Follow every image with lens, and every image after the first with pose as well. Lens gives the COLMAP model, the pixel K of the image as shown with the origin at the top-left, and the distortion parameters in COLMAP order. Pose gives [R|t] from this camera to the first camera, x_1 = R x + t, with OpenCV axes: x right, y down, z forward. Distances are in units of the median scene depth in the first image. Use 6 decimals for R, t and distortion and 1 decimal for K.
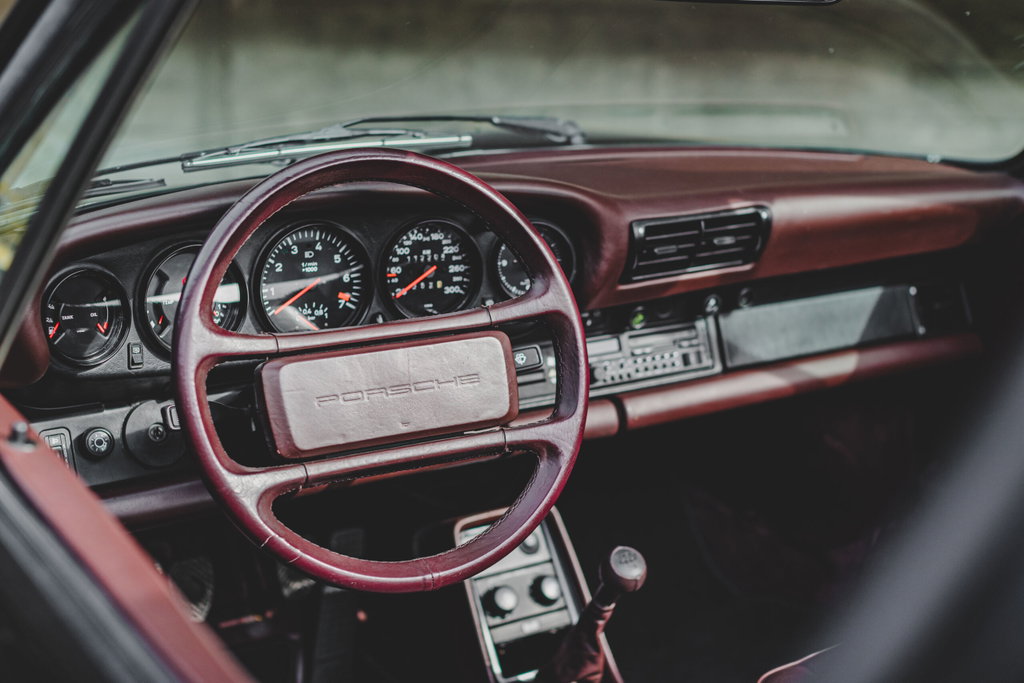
lens RADIAL K [[1540.7, 0, 512.0], [0, 1540.7, 341.5], [0, 0, 1]] dist [0.032647, -0.078969]
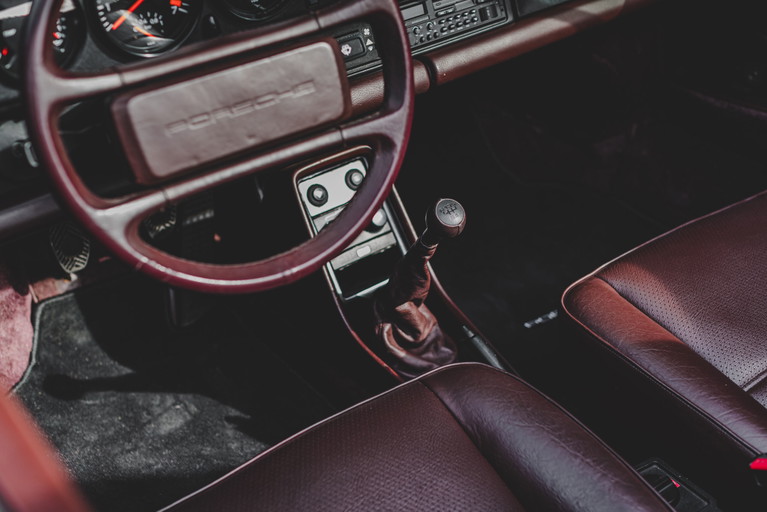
lens RADIAL K [[1154.0, 0, 383.5], [0, 1154.0, 256.0], [0, 0, 1]] dist [0.032647, -0.078969]
pose [[0.994388, -0.090770, 0.054346, -0.025861], [0.071090, 0.953725, 0.292156, -0.086376], [-0.078350, -0.286653, 0.954825, 0.177368]]
